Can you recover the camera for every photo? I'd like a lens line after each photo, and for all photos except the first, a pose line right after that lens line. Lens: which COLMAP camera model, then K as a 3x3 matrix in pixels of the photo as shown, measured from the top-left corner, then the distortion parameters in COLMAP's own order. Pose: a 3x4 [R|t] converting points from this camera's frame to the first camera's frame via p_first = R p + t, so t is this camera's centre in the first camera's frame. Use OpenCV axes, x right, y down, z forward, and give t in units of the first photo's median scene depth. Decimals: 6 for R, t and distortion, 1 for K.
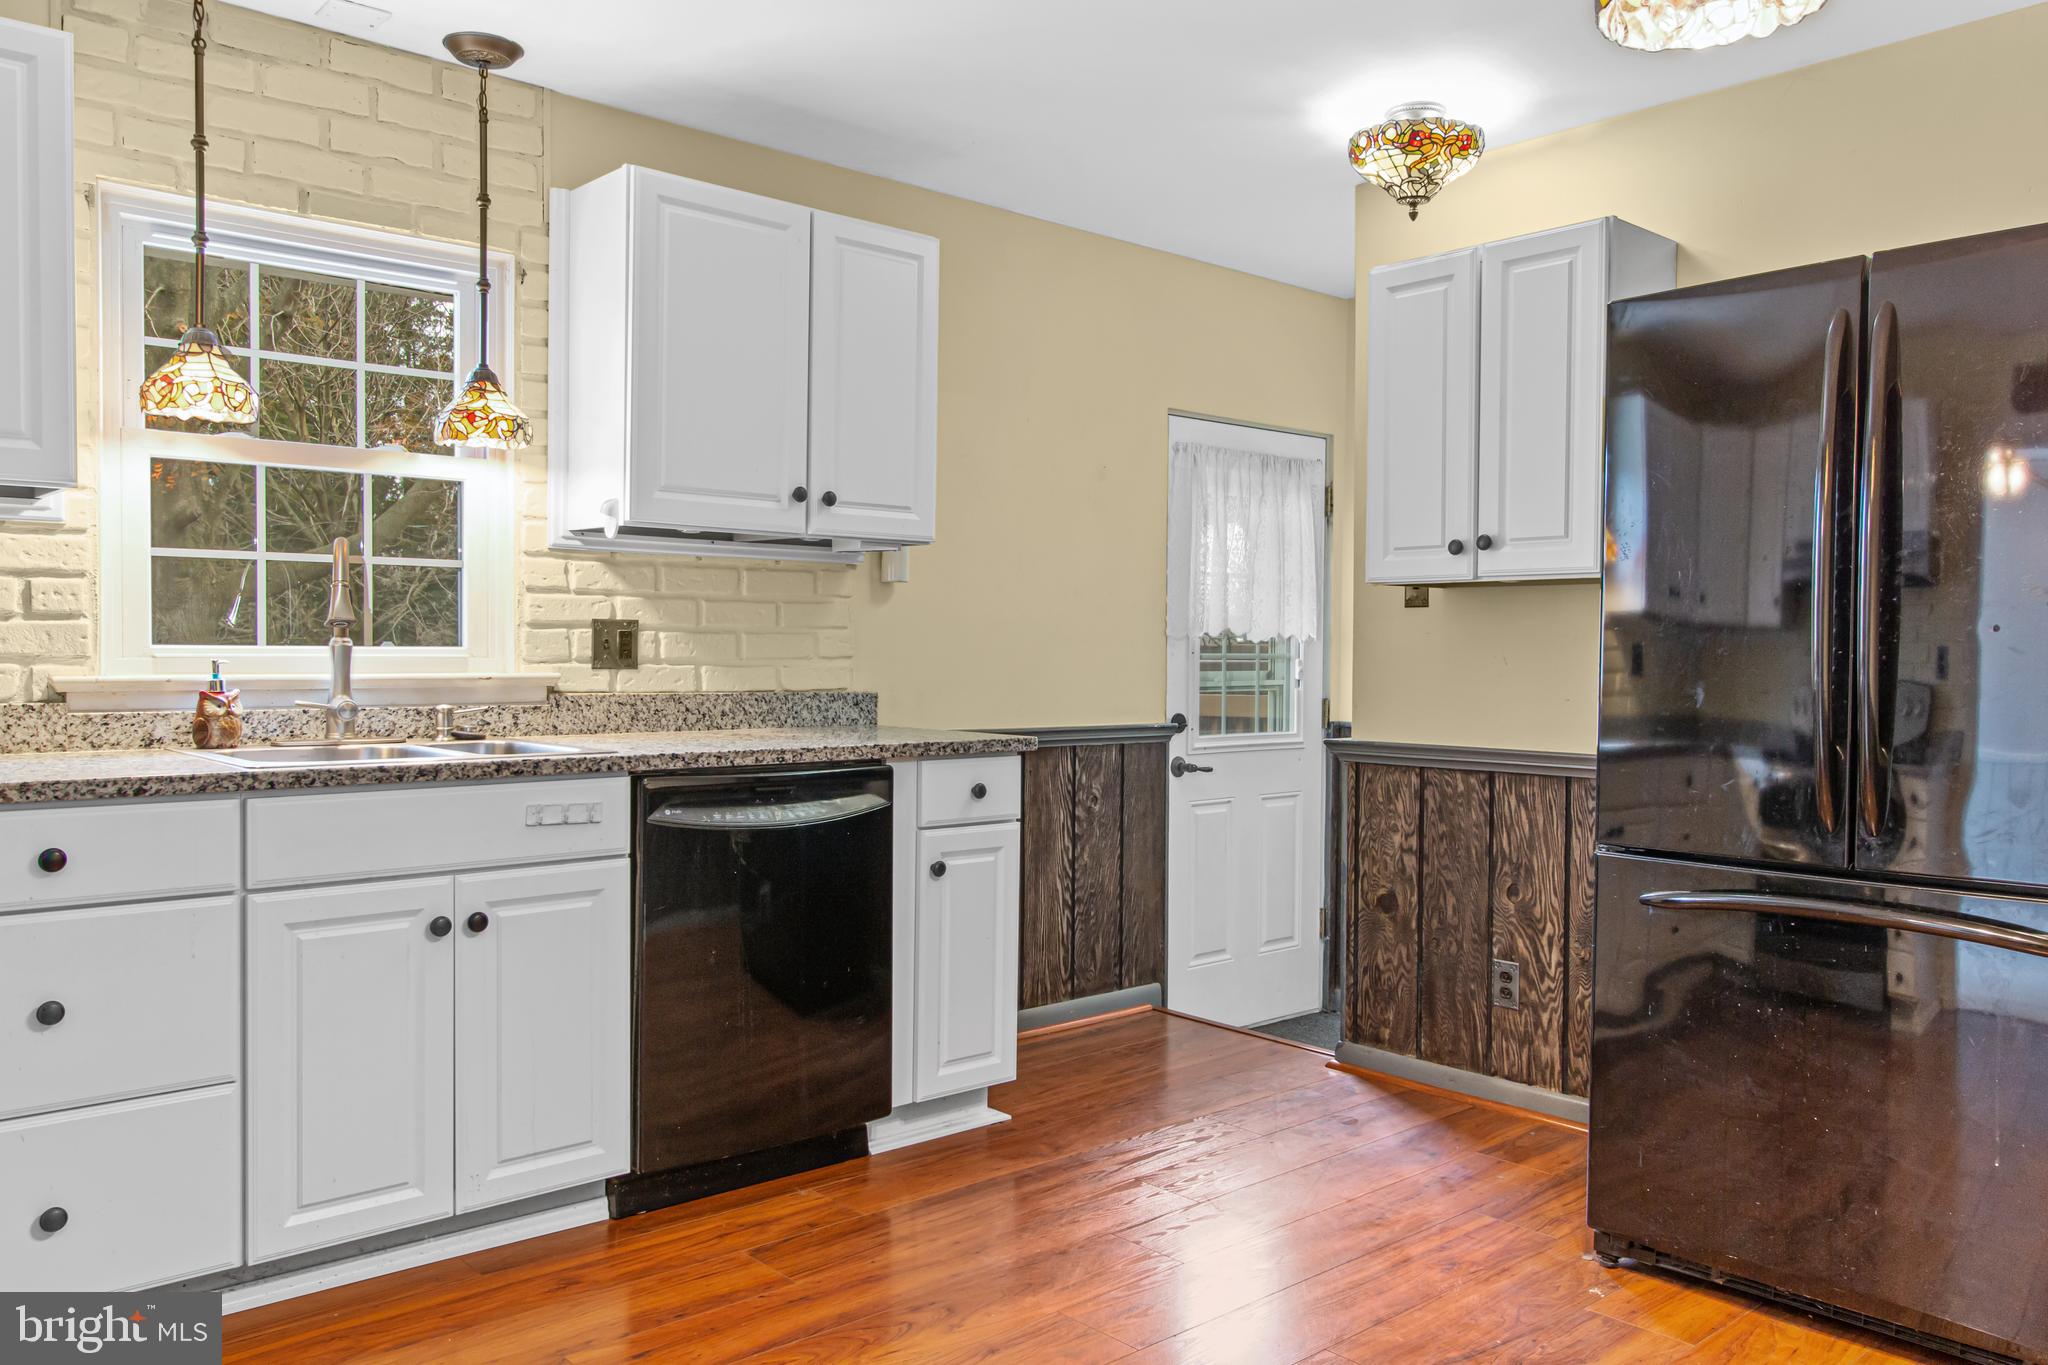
lens RADIAL K [[1557.6, 0, 1105.3], [0, 1557.6, 684.2], [0, 0, 1]] dist [0.000321, 0.002667]
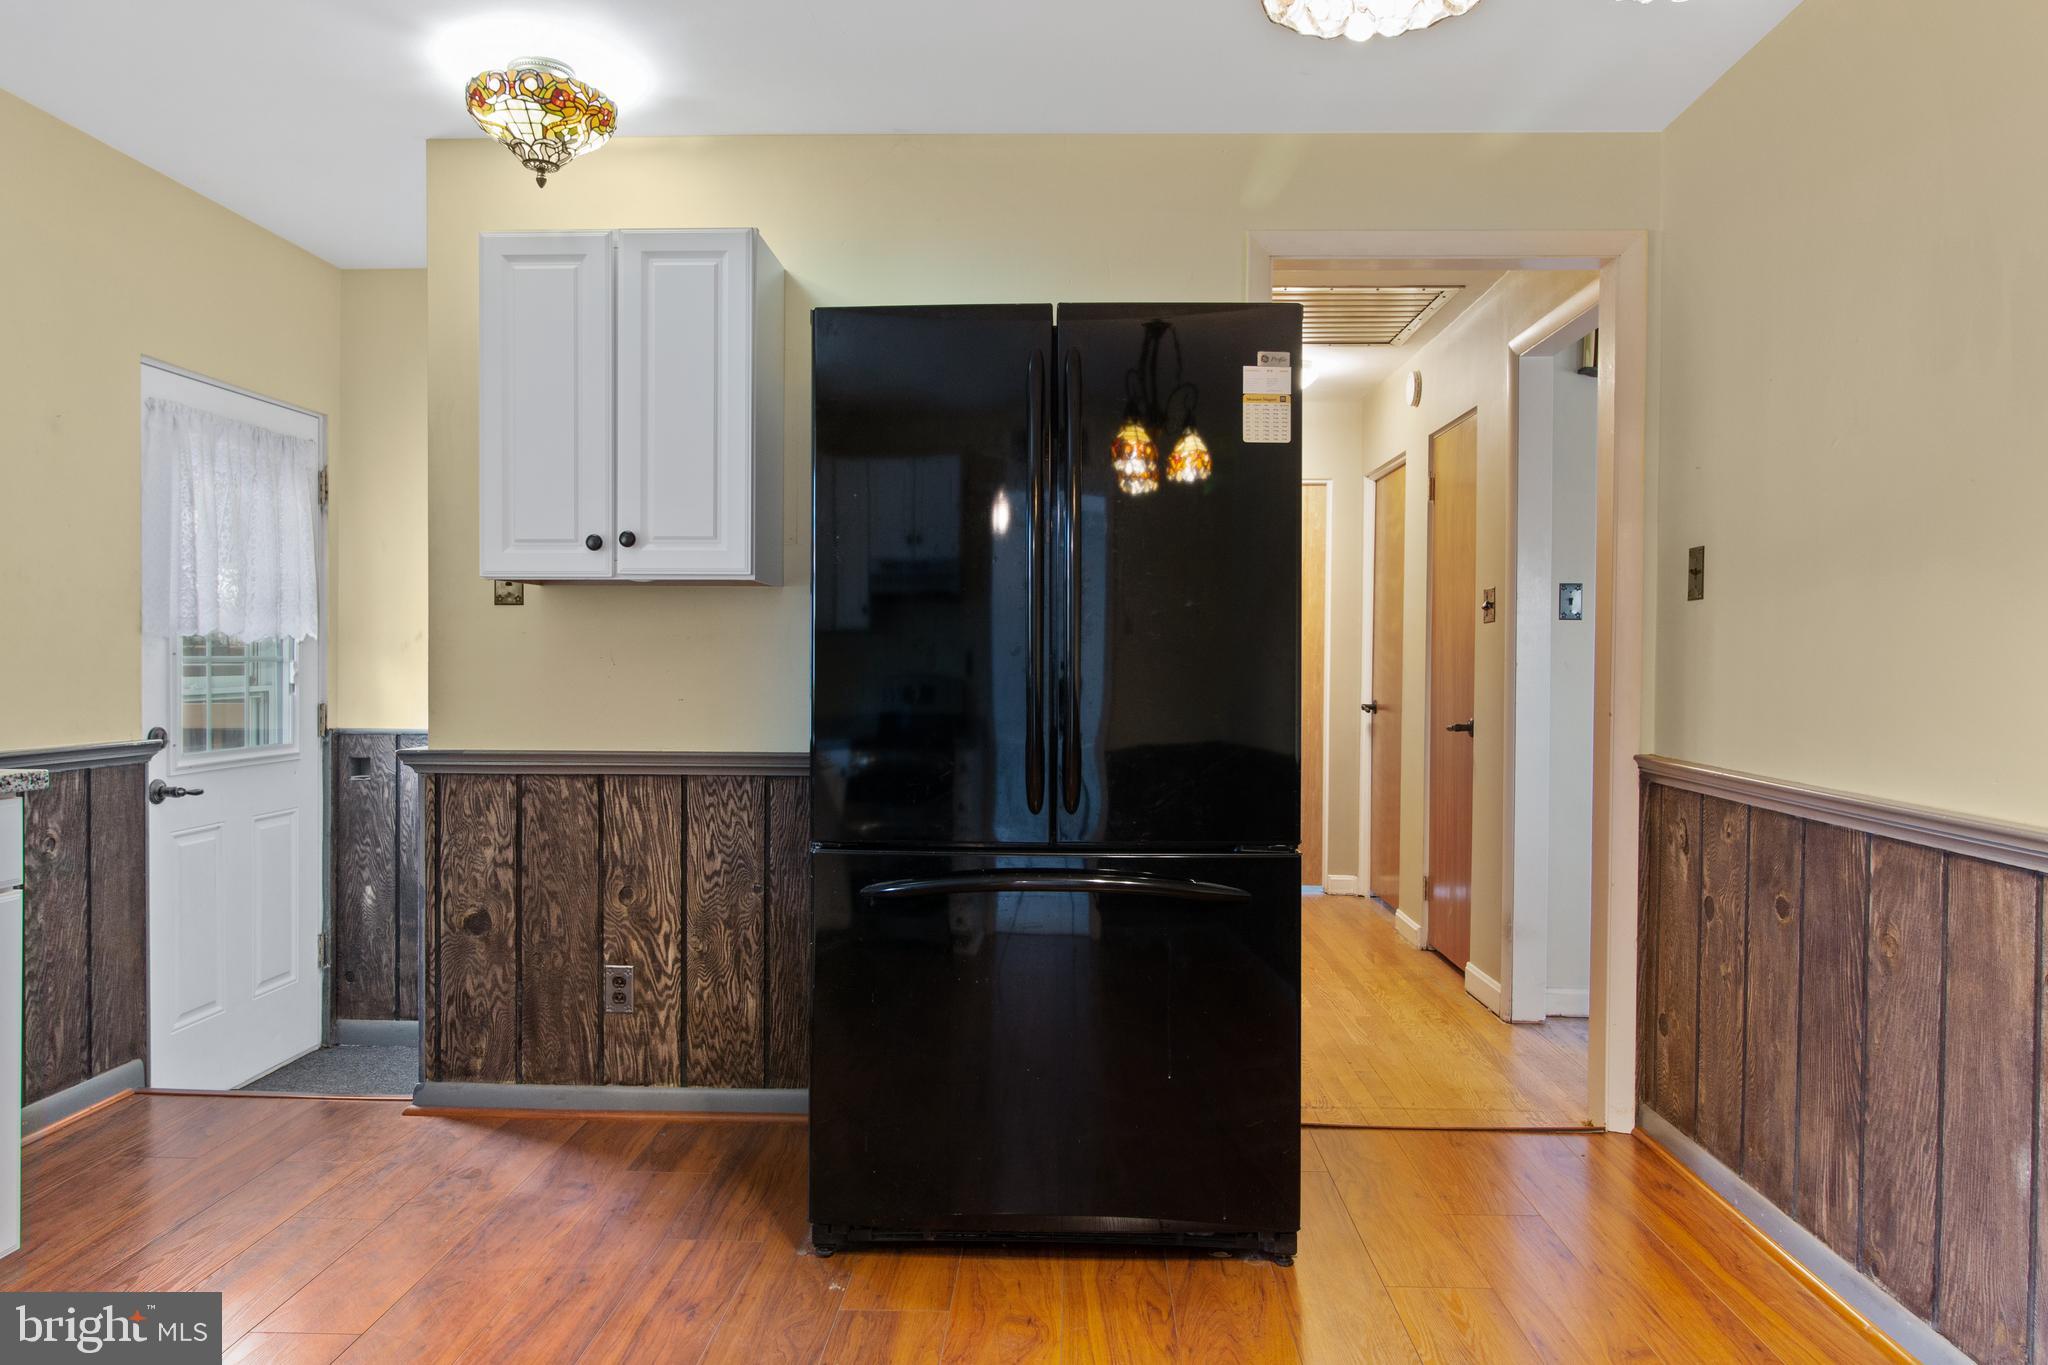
lens RADIAL K [[1306.2, 0, 1023.4], [0, 1306.2, 678.9], [0, 0, 1]] dist [0.005495, -0.001042]
pose [[0.718608, -0.015092, 0.695251, -0.129465], [0.016102, 0.999858, 0.005062, -0.003912], [-0.695229, 0.007558, 0.718749, 0.221273]]
